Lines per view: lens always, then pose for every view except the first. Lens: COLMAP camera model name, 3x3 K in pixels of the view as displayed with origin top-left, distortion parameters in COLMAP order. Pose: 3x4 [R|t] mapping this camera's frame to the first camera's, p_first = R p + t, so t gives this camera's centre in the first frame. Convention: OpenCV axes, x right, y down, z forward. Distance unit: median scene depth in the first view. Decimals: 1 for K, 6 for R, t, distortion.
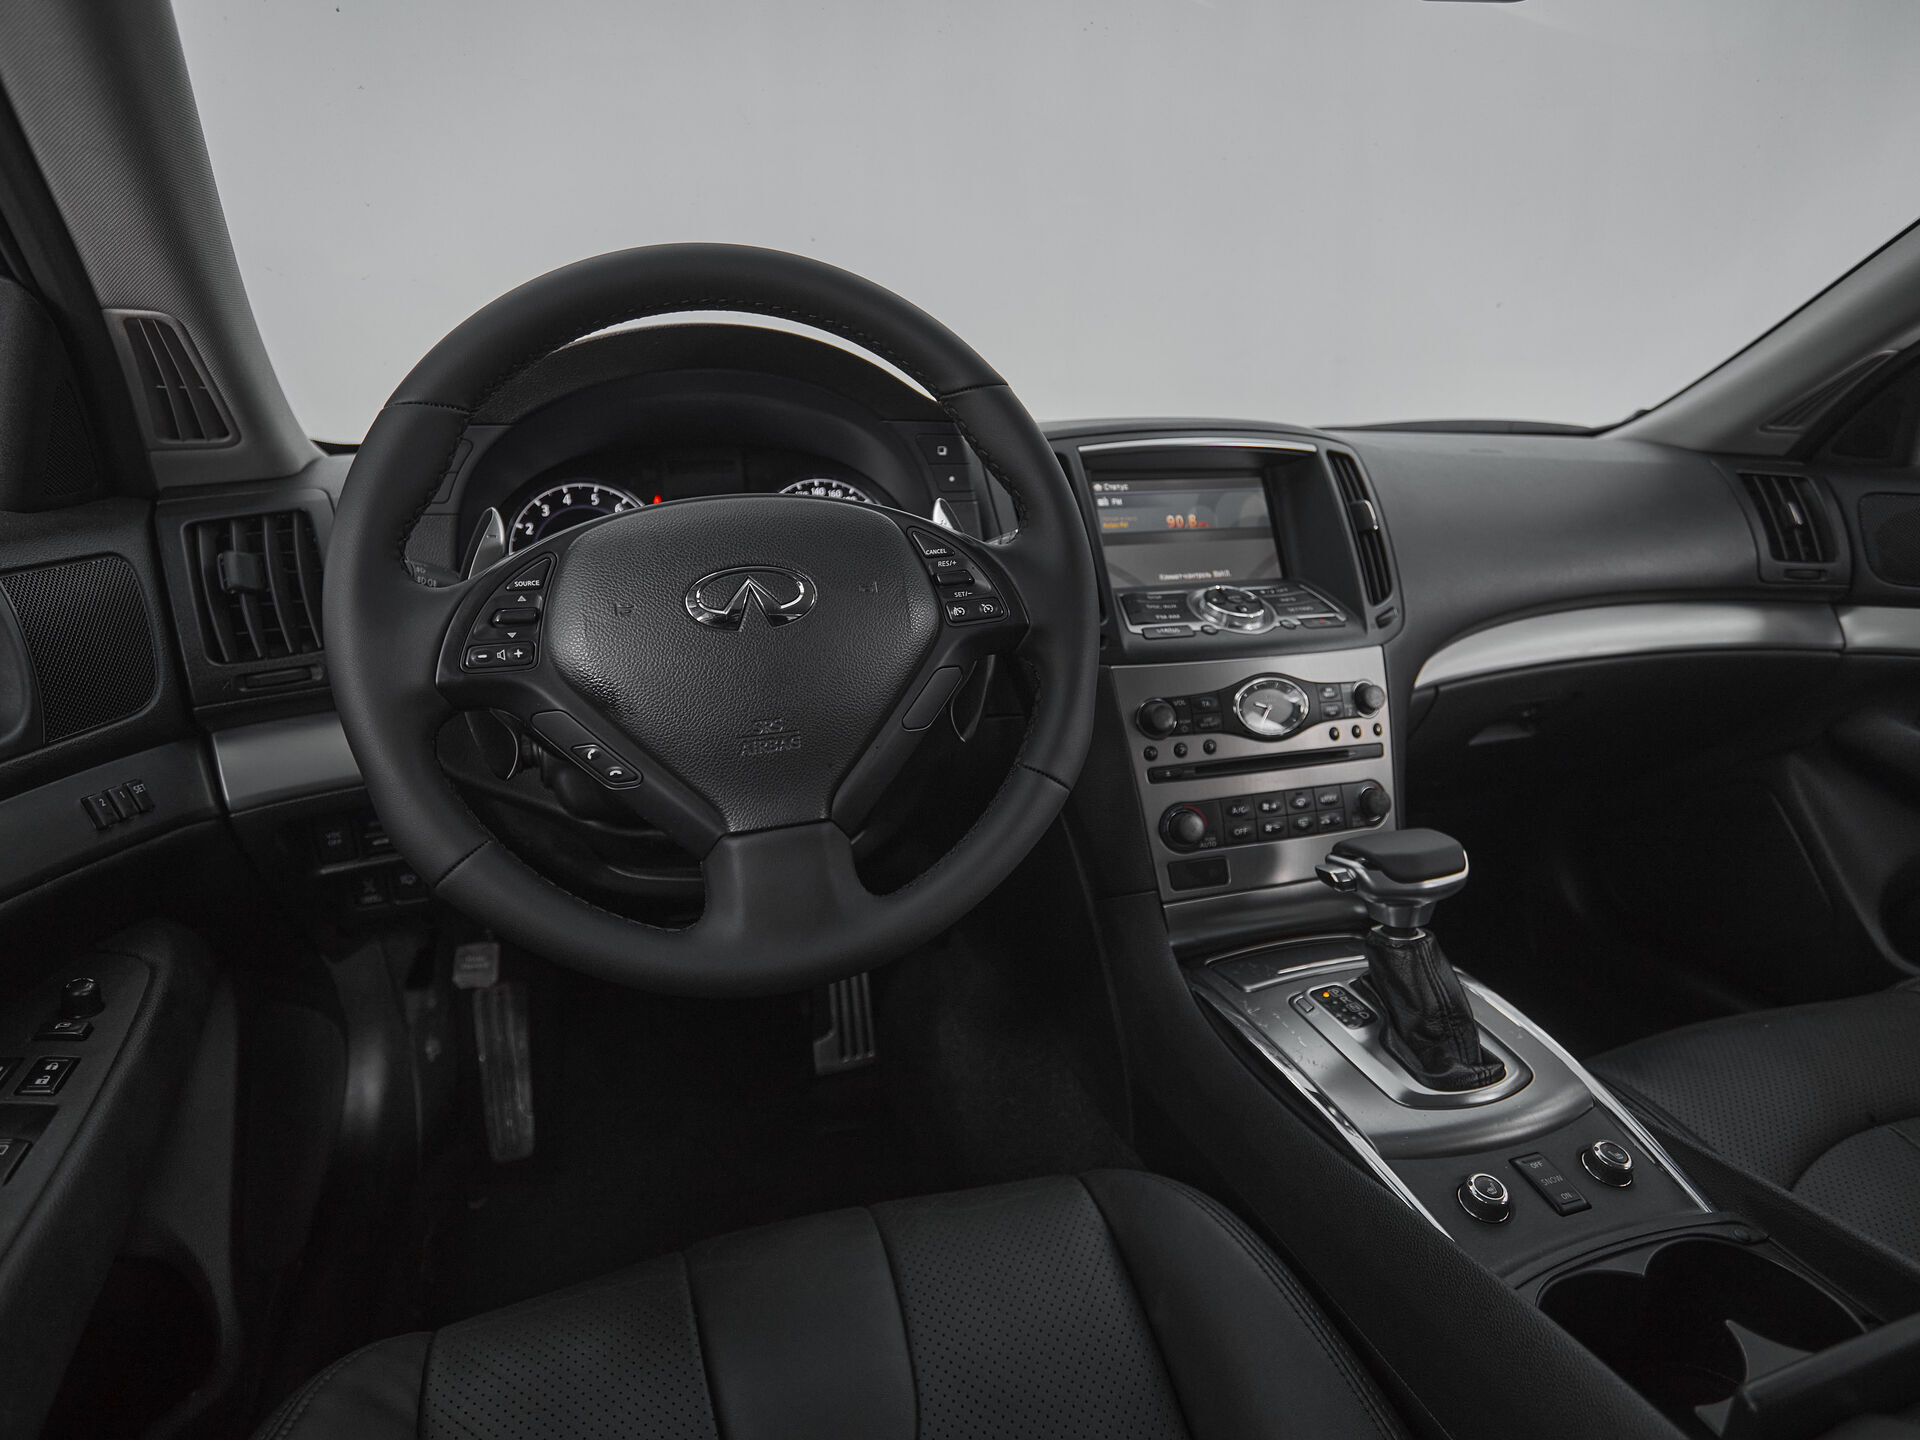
lens RADIAL K [[1004.6, 0, 954.7], [0, 1004.6, 722.7], [0, 0, 1]] dist [-0.005626, -0.000362]
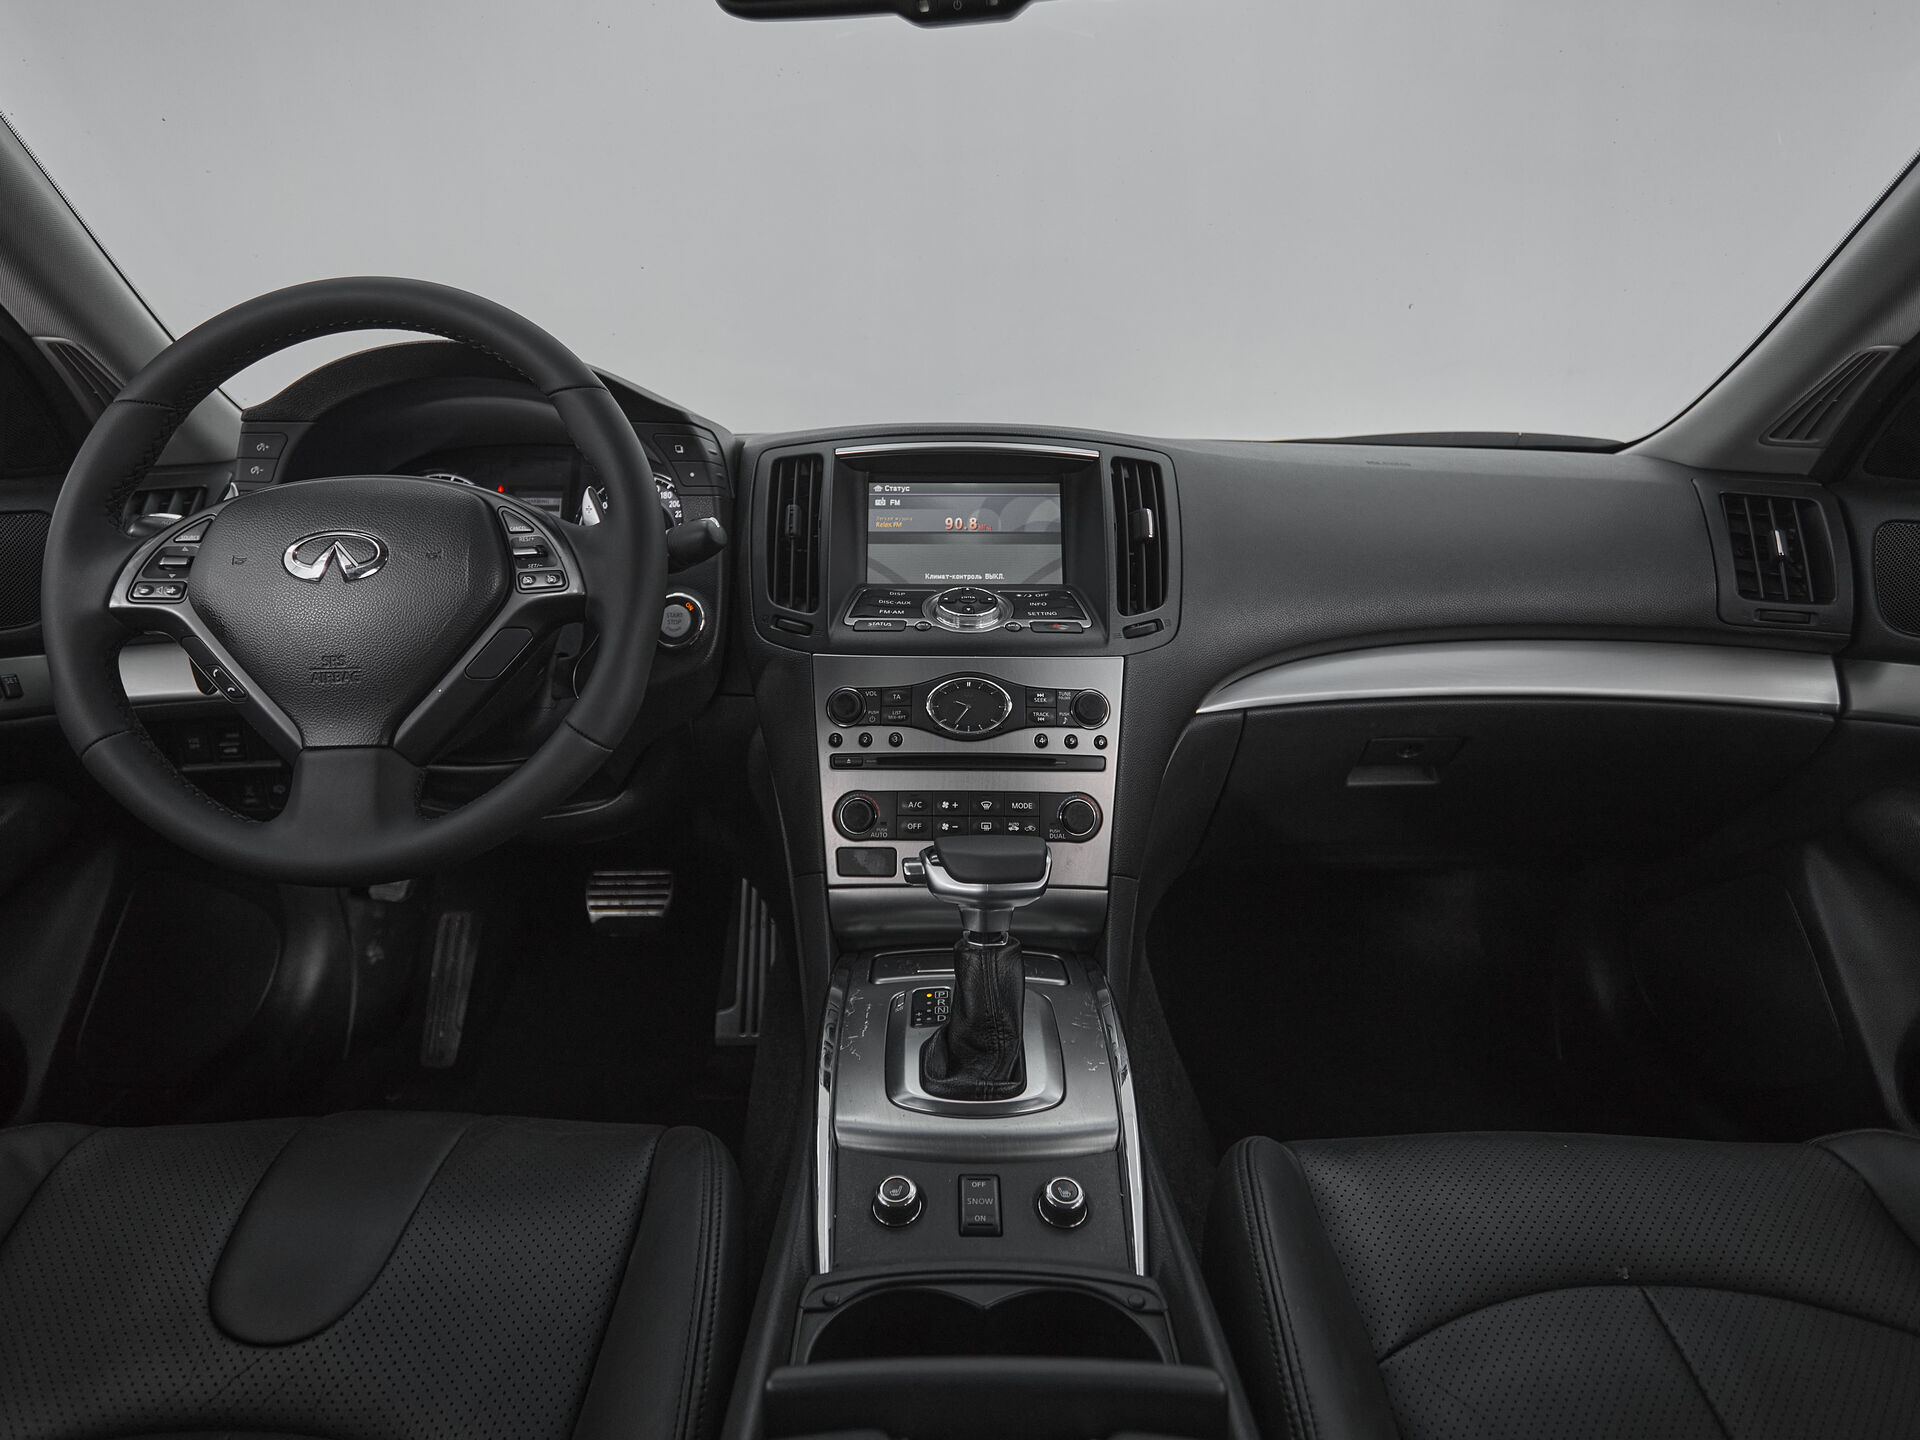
lens RADIAL K [[1042.1, 0, 939.3], [0, 1042.1, 672.6], [0, 0, 1]] dist [-0.005902, 0.000128]
pose [[0.954553, 0.072650, -0.289052, 0.556346], [-0.093949, 0.993738, -0.060488, 0.015245], [0.282847, 0.084895, 0.955401, 0.004333]]
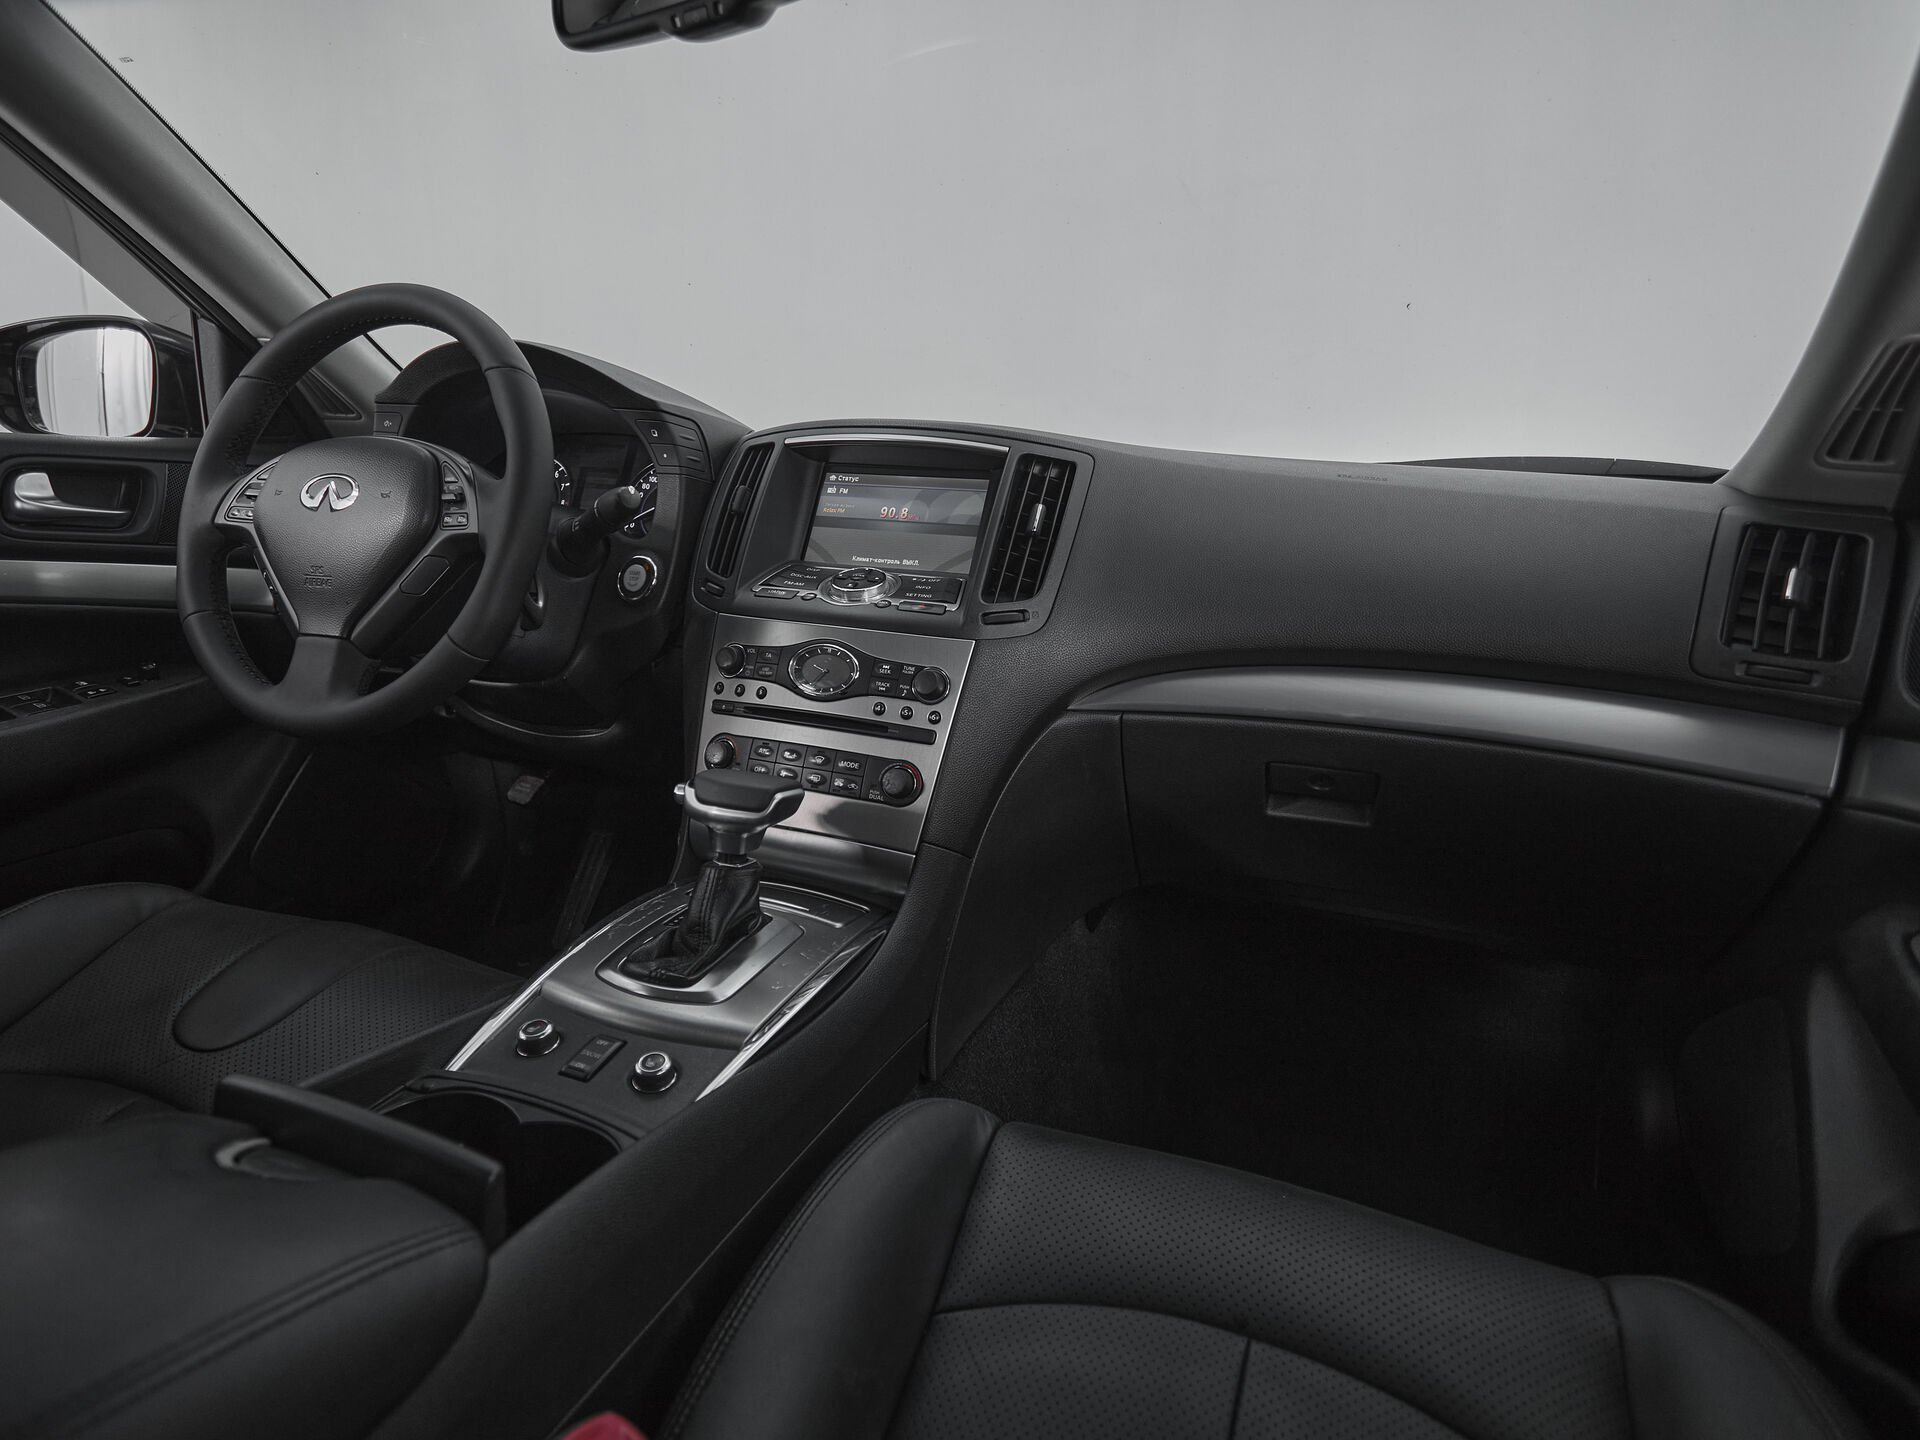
lens RADIAL K [[1004.6, 0, 954.7], [0, 1004.6, 722.7], [0, 0, 1]] dist [-0.005626, -0.000362]
pose [[0.788185, 0.182849, -0.587649, 1.029159], [-0.225450, 0.974254, 0.000757, 0.006610], [0.572658, 0.131889, 0.809116, 0.197926]]
